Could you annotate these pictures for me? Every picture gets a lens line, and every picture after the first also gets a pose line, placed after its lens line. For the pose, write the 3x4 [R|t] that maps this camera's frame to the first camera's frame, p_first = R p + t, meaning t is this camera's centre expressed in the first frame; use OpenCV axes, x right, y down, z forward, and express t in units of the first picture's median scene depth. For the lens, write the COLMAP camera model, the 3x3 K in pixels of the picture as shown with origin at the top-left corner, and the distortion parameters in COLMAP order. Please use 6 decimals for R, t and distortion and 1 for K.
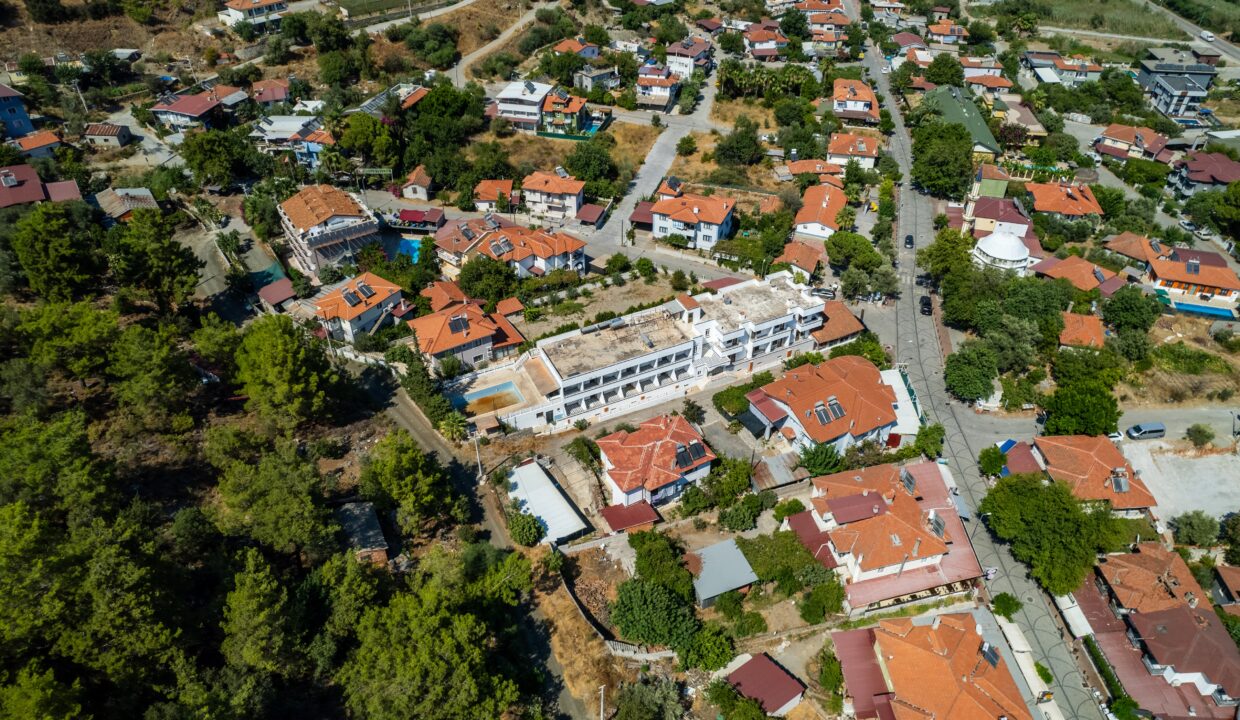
lens RADIAL K [[819.5, 0, 624.1], [0, 819.5, 365.1], [0, 0, 1]] dist [-0.080645, 0.073385]
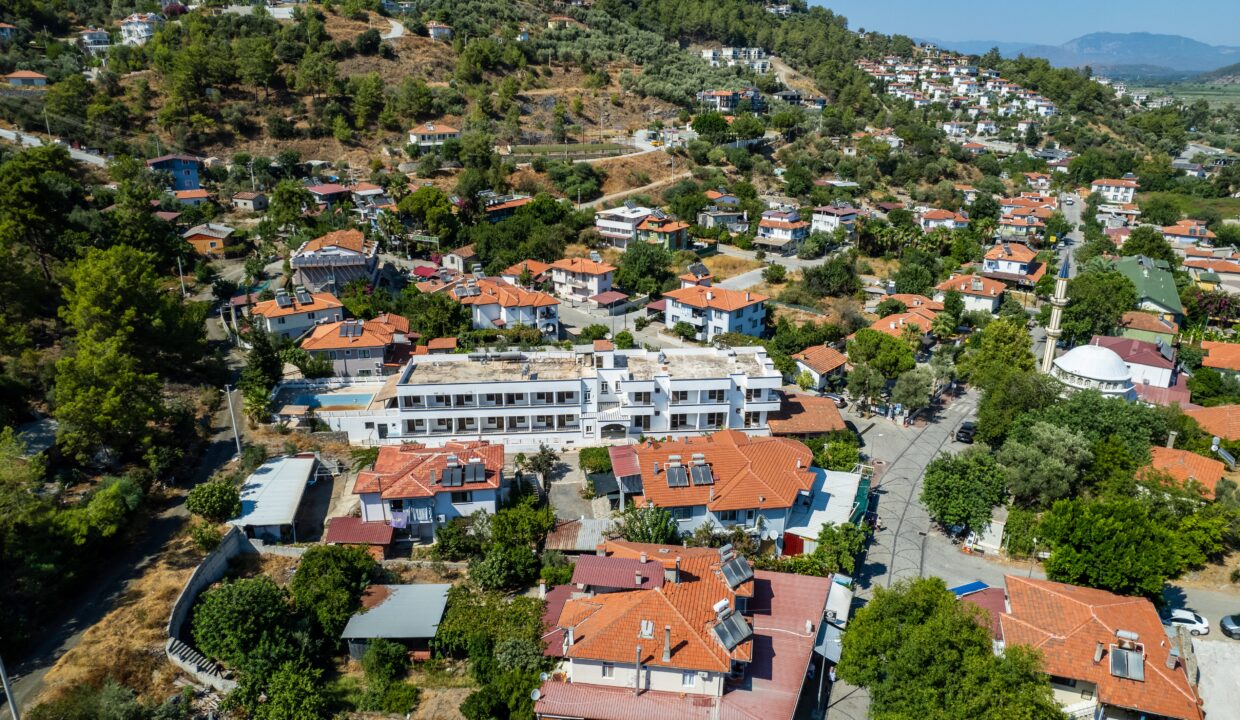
lens RADIAL K [[819.5, 0, 625.8], [0, 819.5, 359.2], [0, 0, 1]] dist [-0.080645, 0.073385]
pose [[0.927120, 0.128953, -0.351881, 0.311169], [-0.233253, 0.933460, -0.272481, 0.120899], [0.293330, 0.334699, 0.895508, 0.236604]]
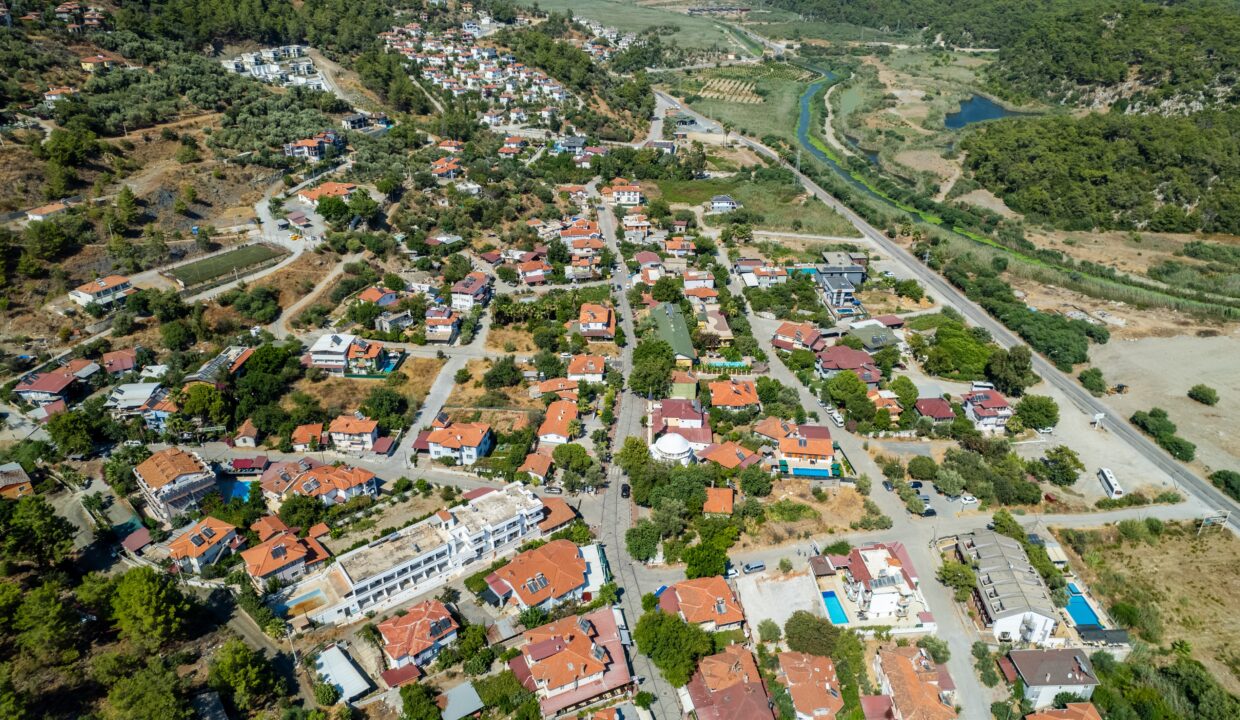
lens RADIAL K [[819.5, 0, 625.5], [0, 819.5, 363.9], [0, 0, 1]] dist [-0.080645, 0.073385]
pose [[0.980753, -0.091991, 0.172227, 0.136467], [0.120312, 0.979431, -0.161985, -0.055009], [-0.153784, 0.179588, 0.971647, -0.393942]]
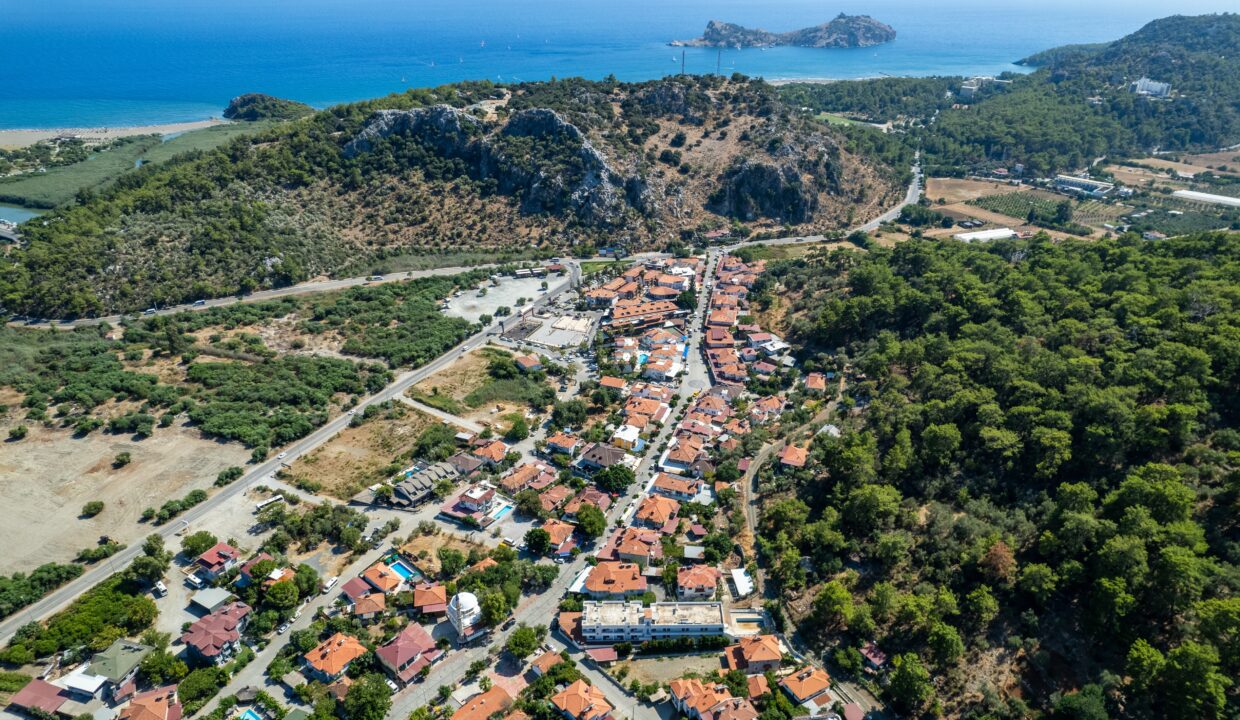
lens RADIAL K [[819.5, 0, 630.0], [0, 819.5, 364.4], [0, 0, 1]] dist [-0.080645, 0.073385]
pose [[-0.901184, -0.197889, 0.385625, -0.445040], [0.264690, 0.453270, 0.851167, -1.721902], [-0.343229, 0.869130, -0.356101, 0.973721]]
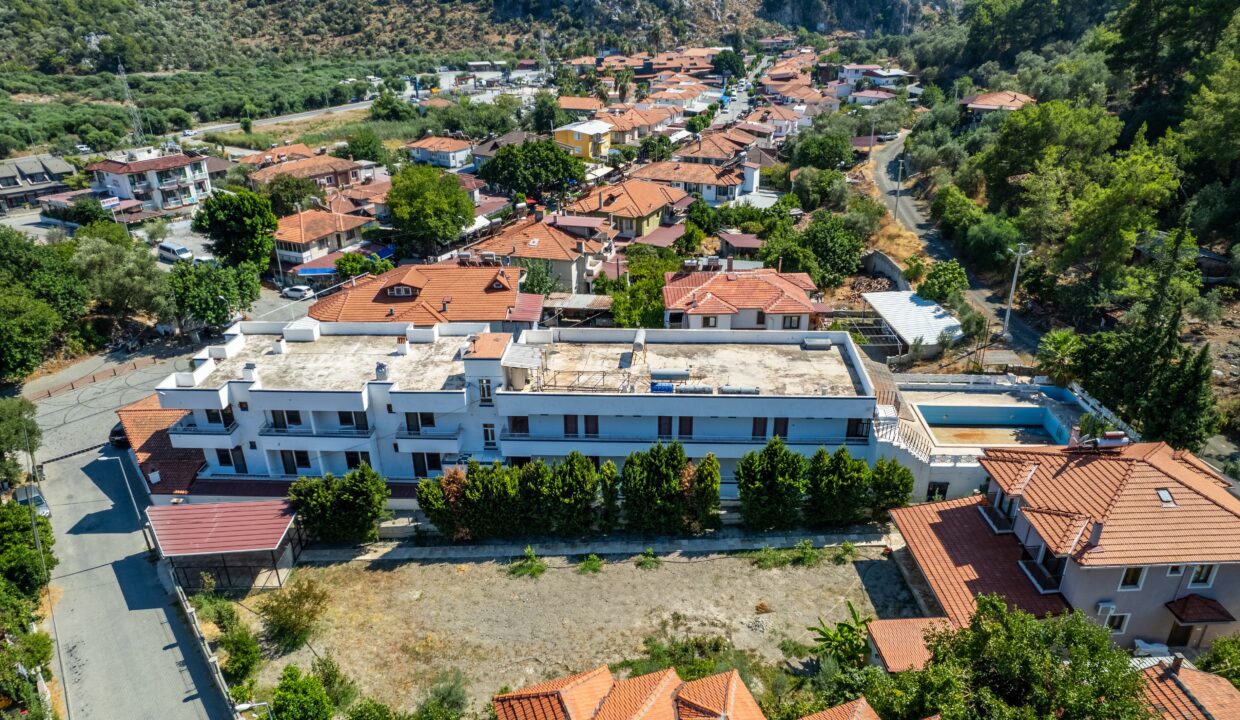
lens RADIAL K [[819.5, 0, 626.0], [0, 819.5, 359.3], [0, 0, 1]] dist [-0.080645, 0.073385]
pose [[-0.872765, -0.197631, 0.446345, -0.136911], [0.310327, 0.481181, 0.819855, -0.317849], [-0.376801, 0.854053, -0.358628, 0.915779]]
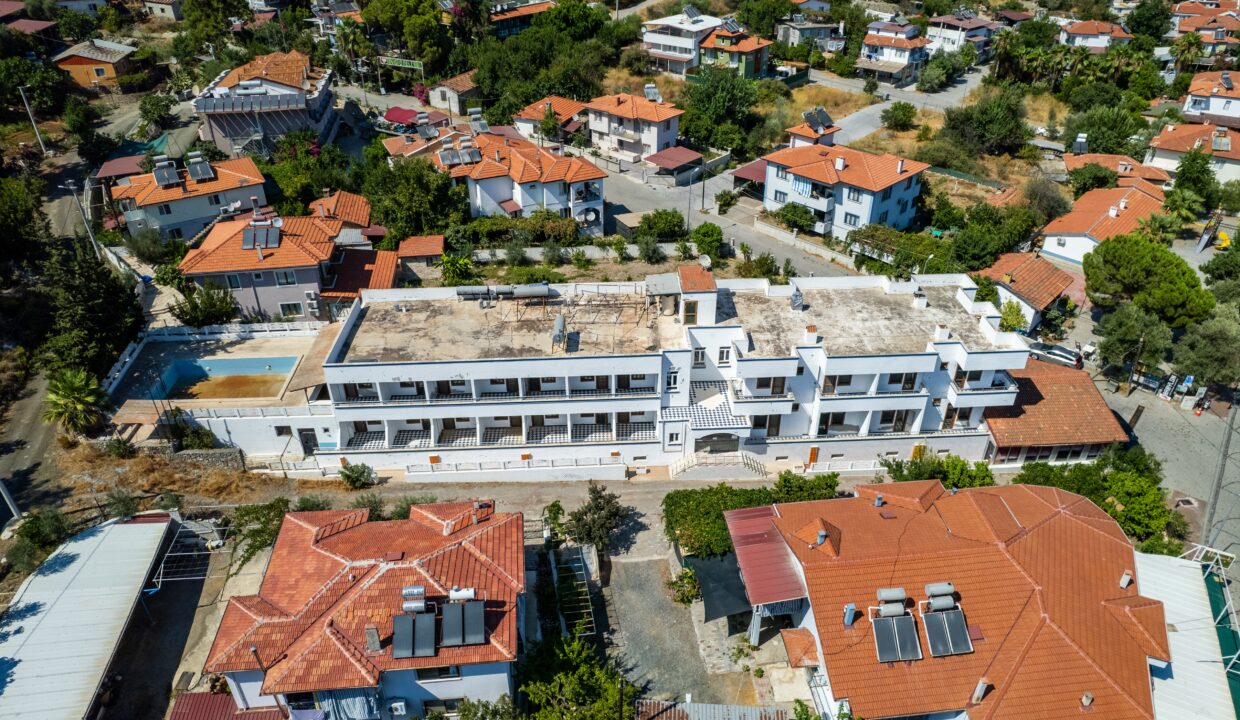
lens RADIAL K [[819.5, 0, 626.9], [0, 819.5, 364.8], [0, 0, 1]] dist [-0.080645, 0.073385]
pose [[0.918340, 0.213573, -0.333224, 0.164387], [-0.244407, 0.968223, -0.053003, 0.001013], [0.311315, 0.130117, 0.941357, 0.464965]]
